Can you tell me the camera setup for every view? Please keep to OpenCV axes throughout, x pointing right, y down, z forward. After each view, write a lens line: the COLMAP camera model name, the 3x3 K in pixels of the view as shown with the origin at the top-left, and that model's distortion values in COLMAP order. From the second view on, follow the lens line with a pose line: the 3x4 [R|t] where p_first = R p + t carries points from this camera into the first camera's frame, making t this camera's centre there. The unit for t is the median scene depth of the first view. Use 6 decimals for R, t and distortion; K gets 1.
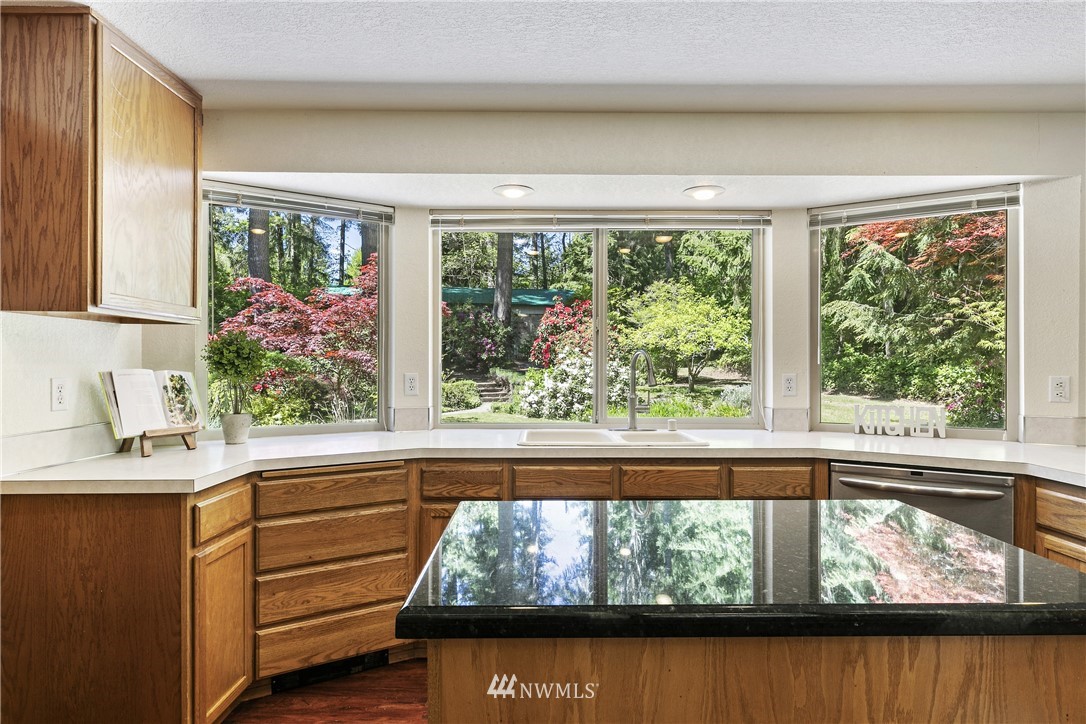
lens RADIAL K [[608.6, 0, 542.9], [0, 608.6, 361.2], [0, 0, 1]] dist [0.014364, 0.000384]
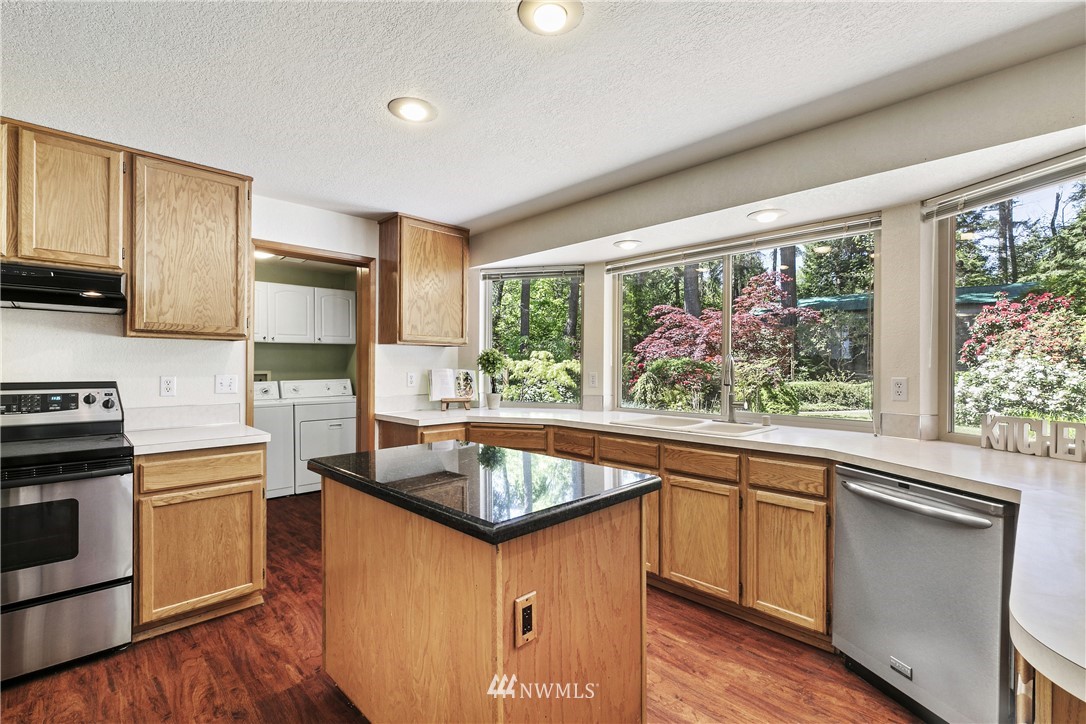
lens RADIAL K [[483.7, 0, 543.1], [0, 483.7, 366.1], [0, 0, 1]] dist [0.003378, 0.000067]
pose [[0.699572, 0.002142, -0.714559, 0.562111], [0.001310, 0.999990, 0.004280, -0.001780], [0.714561, -0.003930, 0.699562, 0.069015]]
